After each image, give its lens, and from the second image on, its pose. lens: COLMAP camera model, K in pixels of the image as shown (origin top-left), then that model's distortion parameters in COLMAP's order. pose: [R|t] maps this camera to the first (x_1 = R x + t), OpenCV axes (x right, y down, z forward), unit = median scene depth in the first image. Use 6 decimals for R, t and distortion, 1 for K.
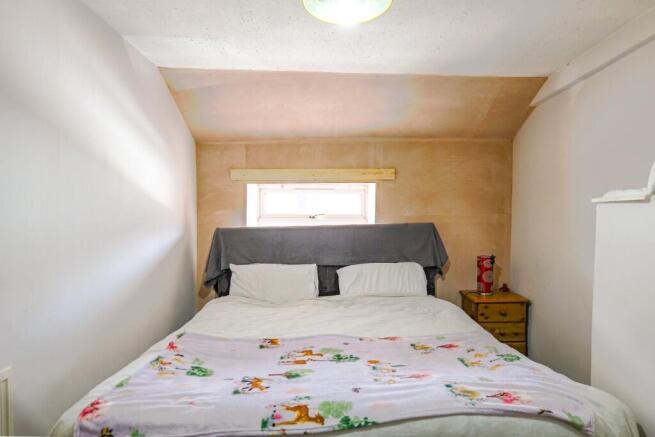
lens RADIAL K [[394.7, 0, 327.5], [0, 394.7, 218.5], [0, 0, 1]] dist [-0.021150, 0.020621]
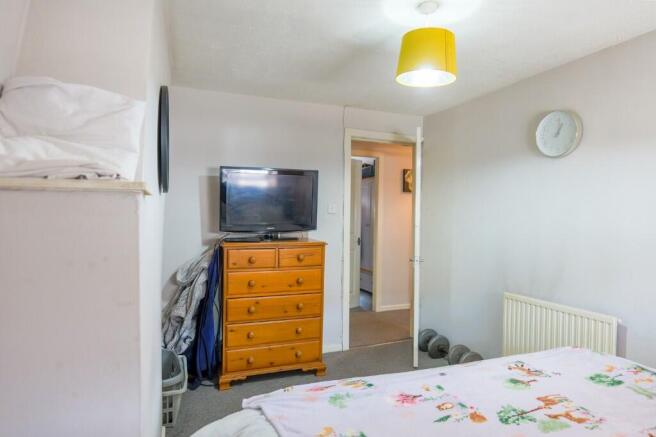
lens RADIAL K [[395.3, 0, 328.0], [0, 395.3, 218.5], [0, 0, 1]] dist [-0.021150, 0.020621]
pose [[-0.932762, -0.009928, -0.360357, 0.718468], [-0.011668, 0.999928, 0.002653, -0.011618], [0.360305, 0.006679, -0.932811, 1.752854]]
